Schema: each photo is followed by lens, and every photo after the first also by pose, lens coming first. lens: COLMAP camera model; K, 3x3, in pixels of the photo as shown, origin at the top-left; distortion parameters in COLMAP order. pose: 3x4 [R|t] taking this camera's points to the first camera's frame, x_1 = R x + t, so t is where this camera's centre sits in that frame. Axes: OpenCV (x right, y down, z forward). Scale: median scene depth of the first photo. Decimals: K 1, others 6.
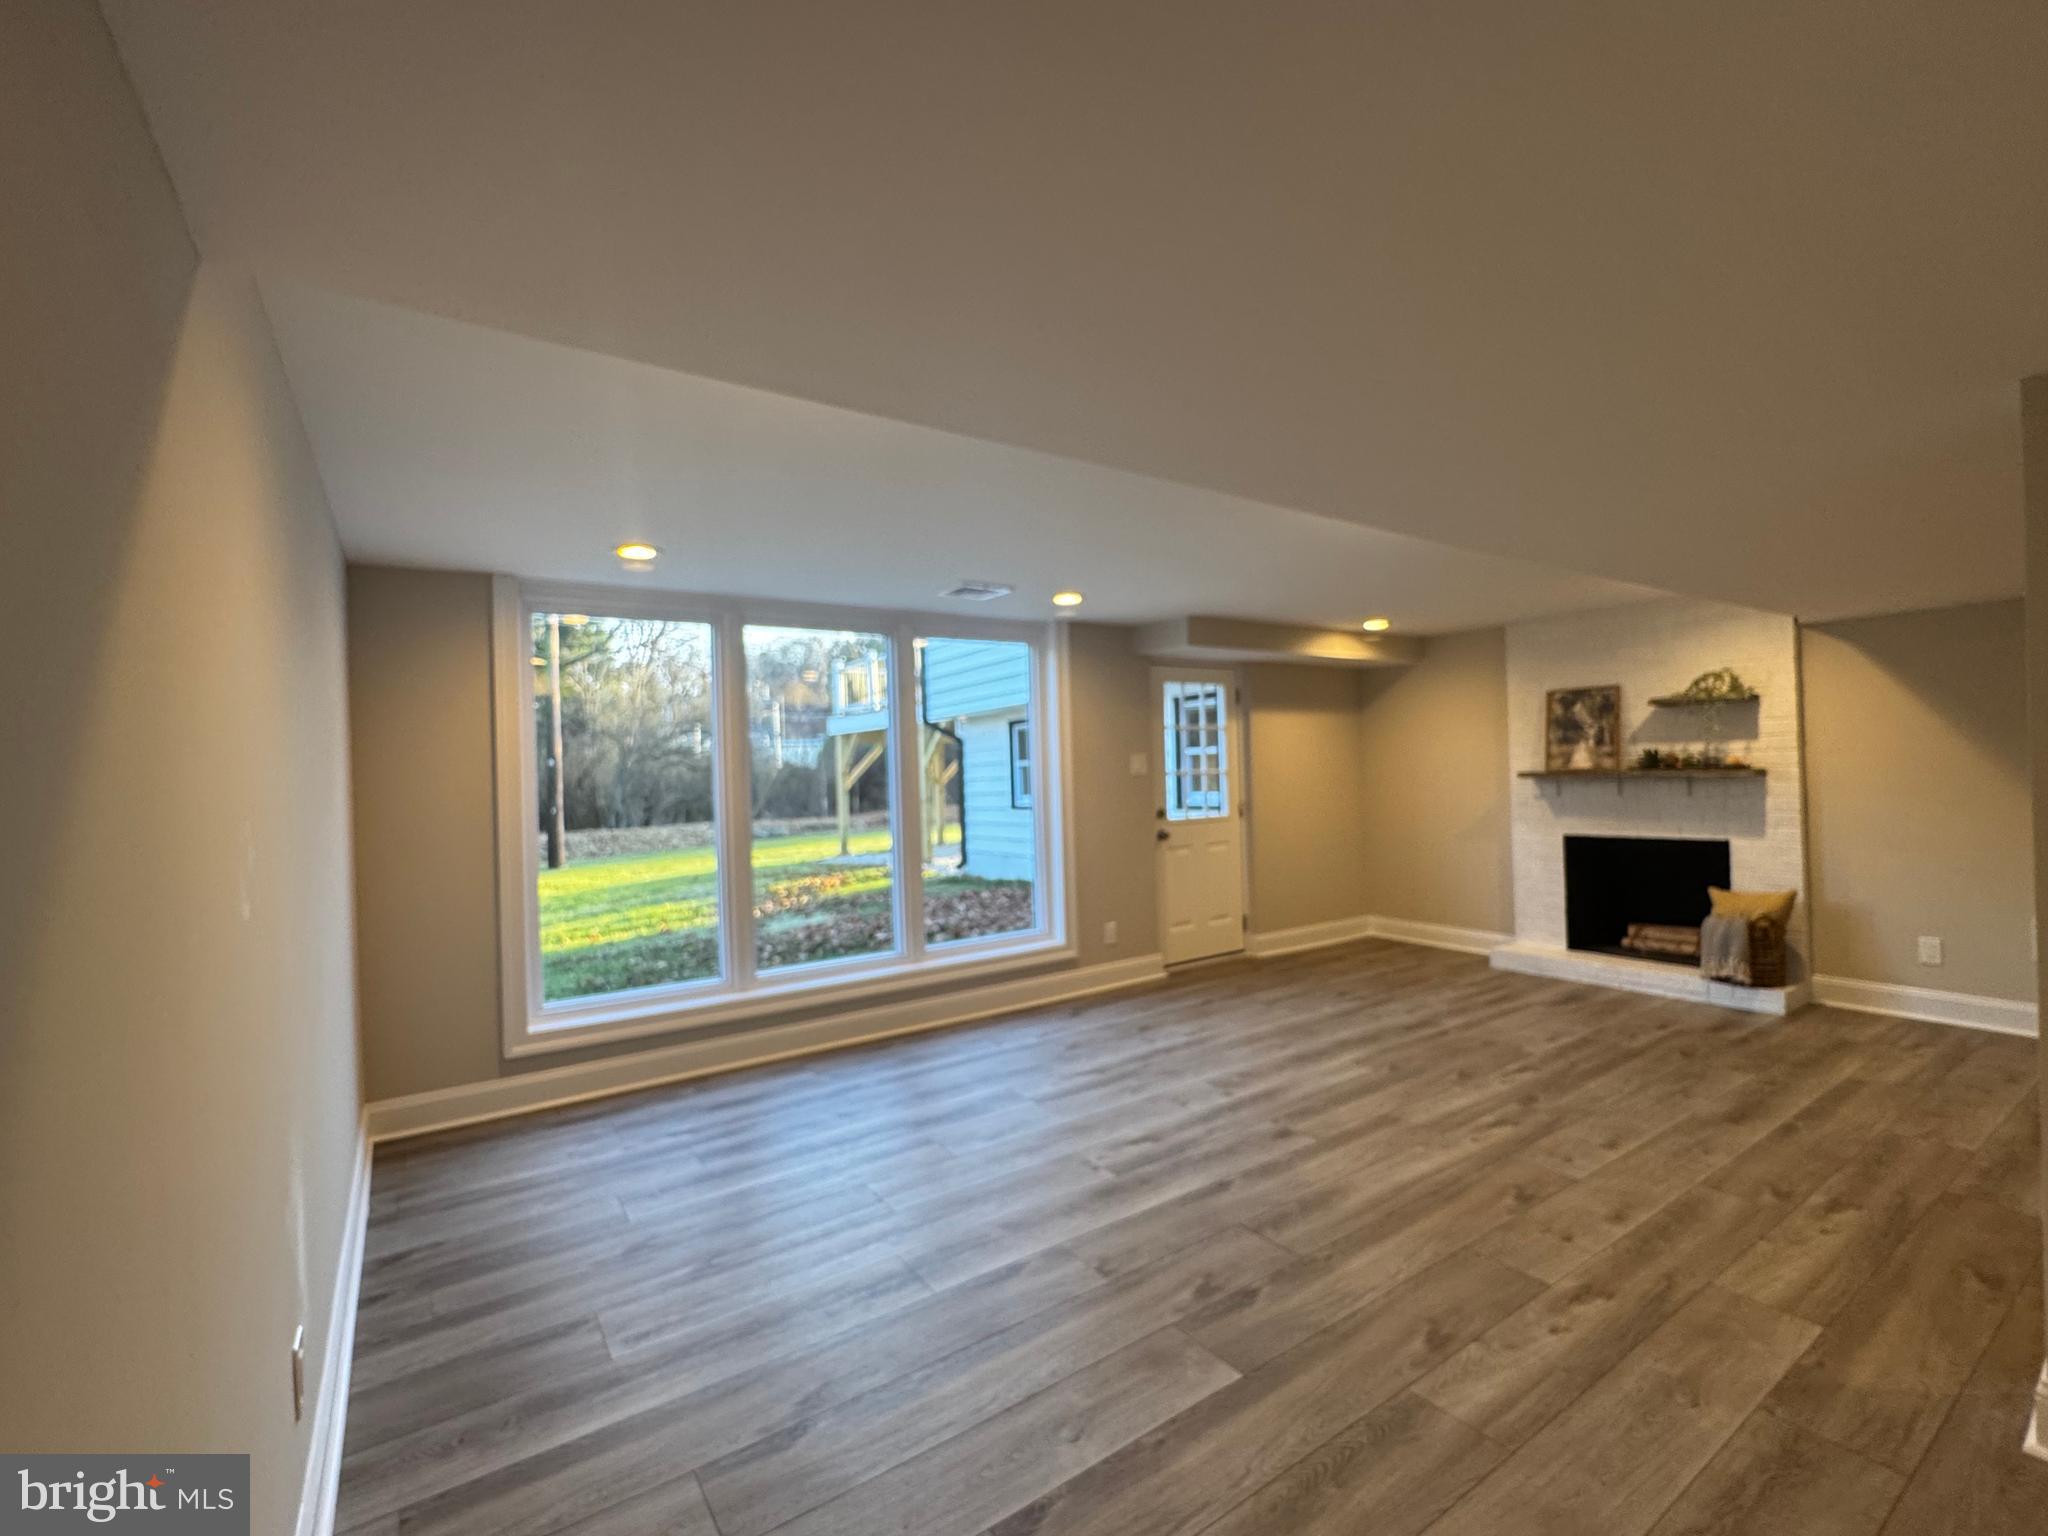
lens RADIAL K [[900.5, 0, 1024.0], [0, 900.5, 768.0], [0, 0, 1]] dist [-0.002645, 0.000123]
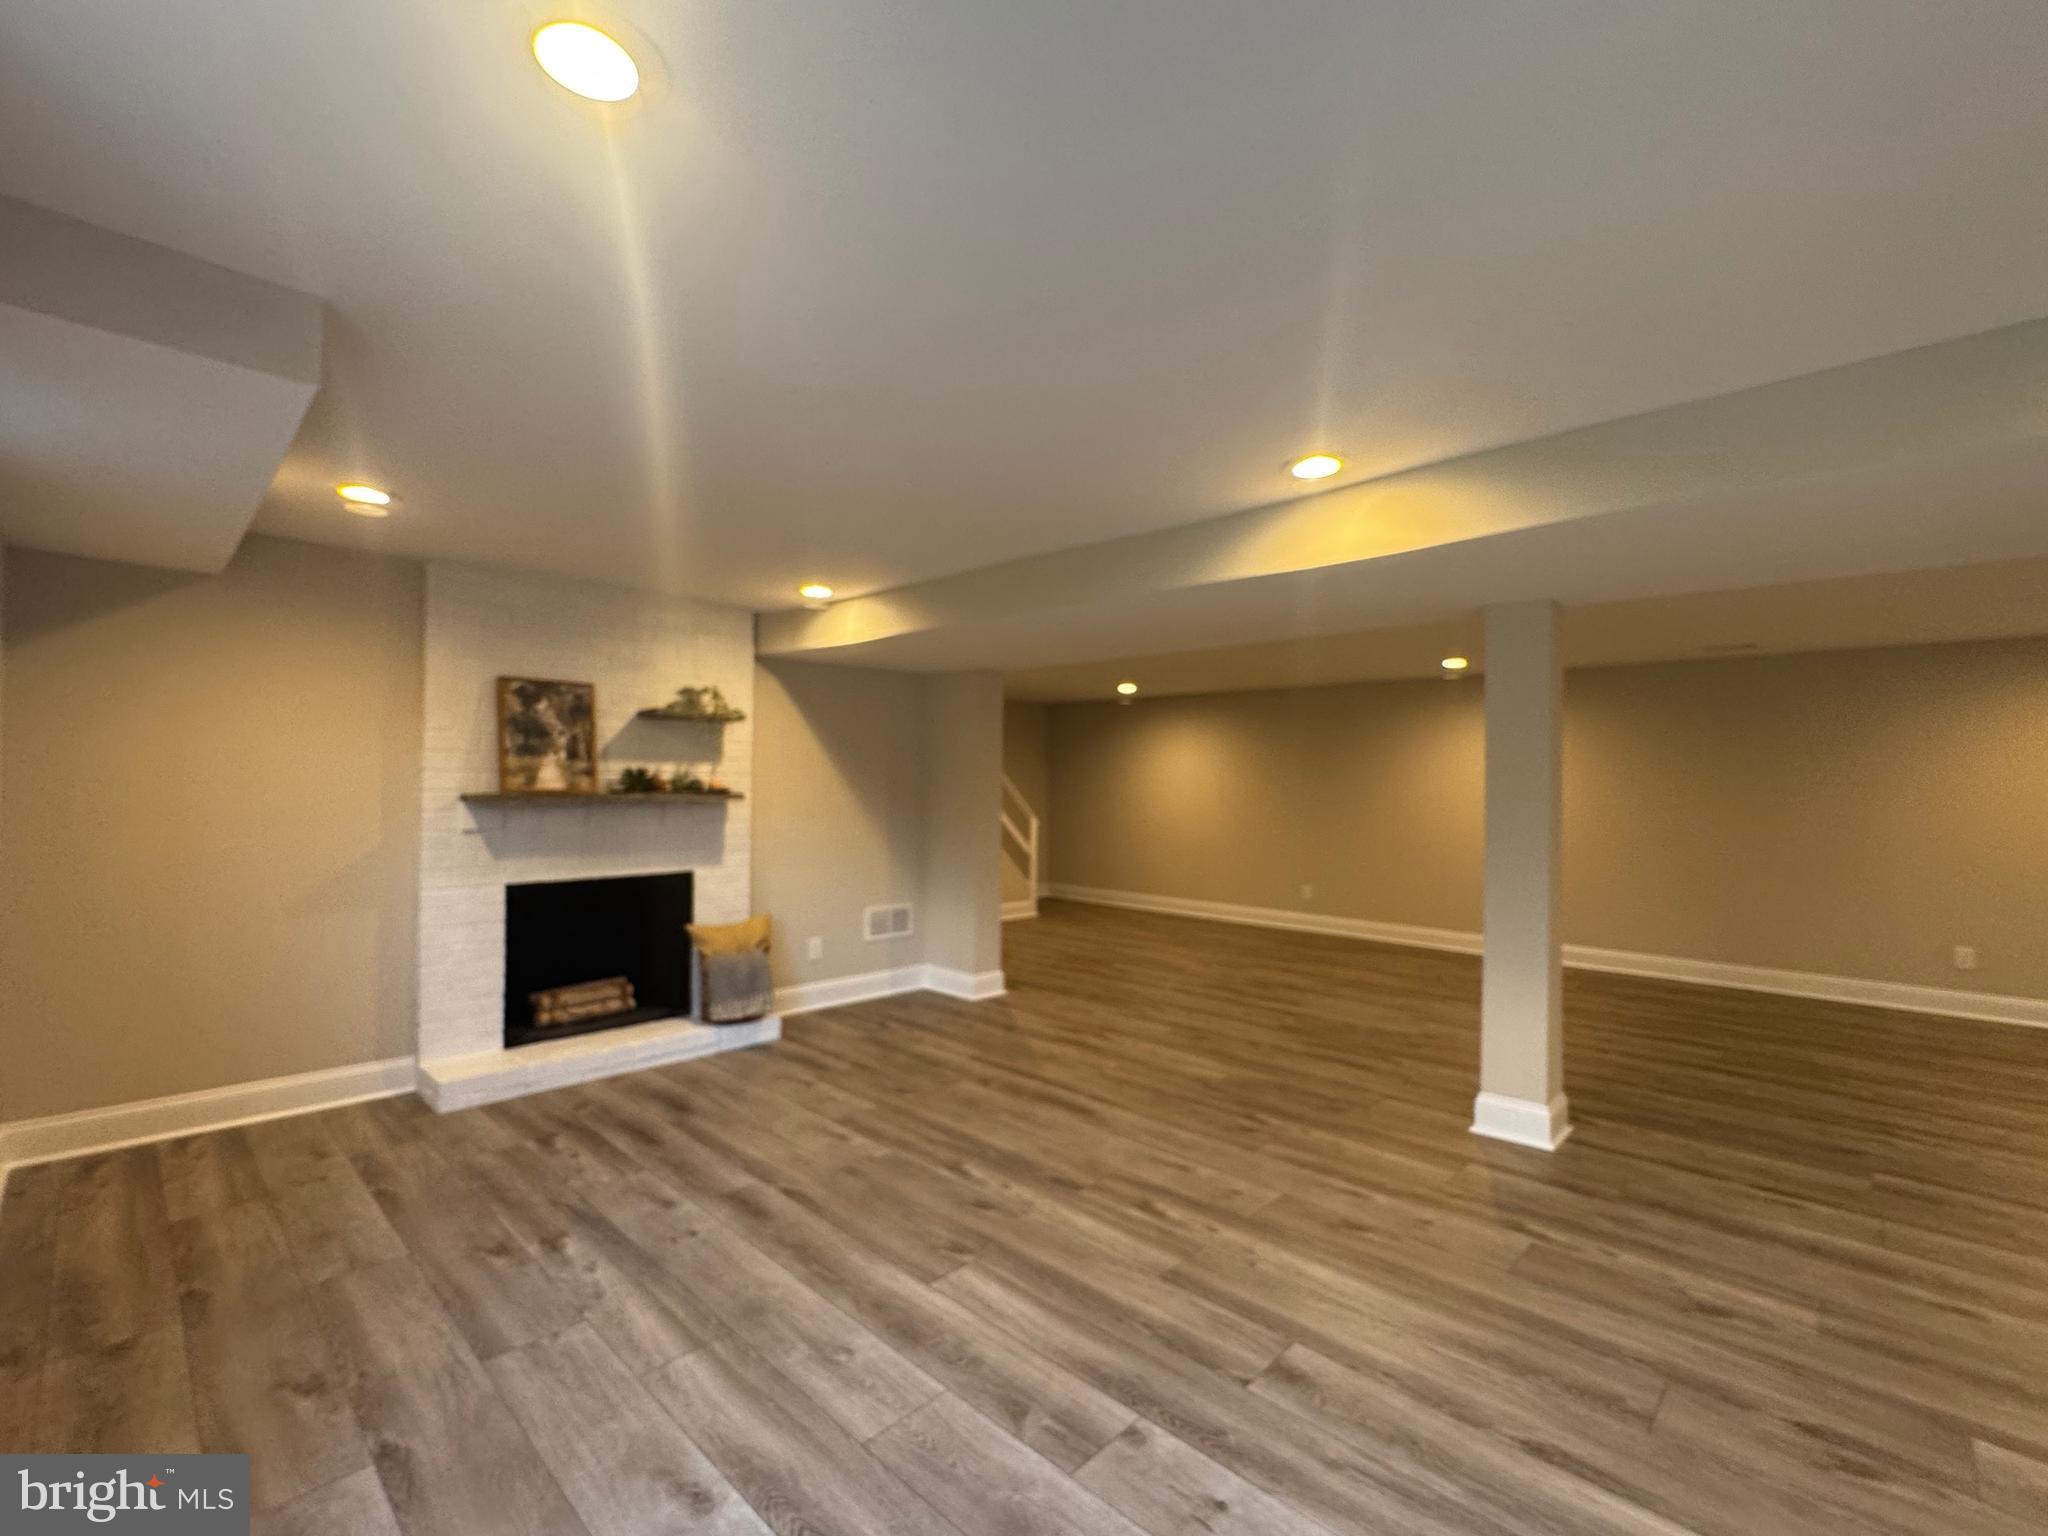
lens RADIAL K [[900.5, 0, 1024.0], [0, 900.5, 768.0], [0, 0, 1]] dist [-0.002645, 0.000123]
pose [[-0.213443, 0.040252, 0.976126, -0.201054], [-0.010586, 0.998997, -0.043510, 0.012194], [-0.976898, -0.019620, -0.212803, 0.900941]]
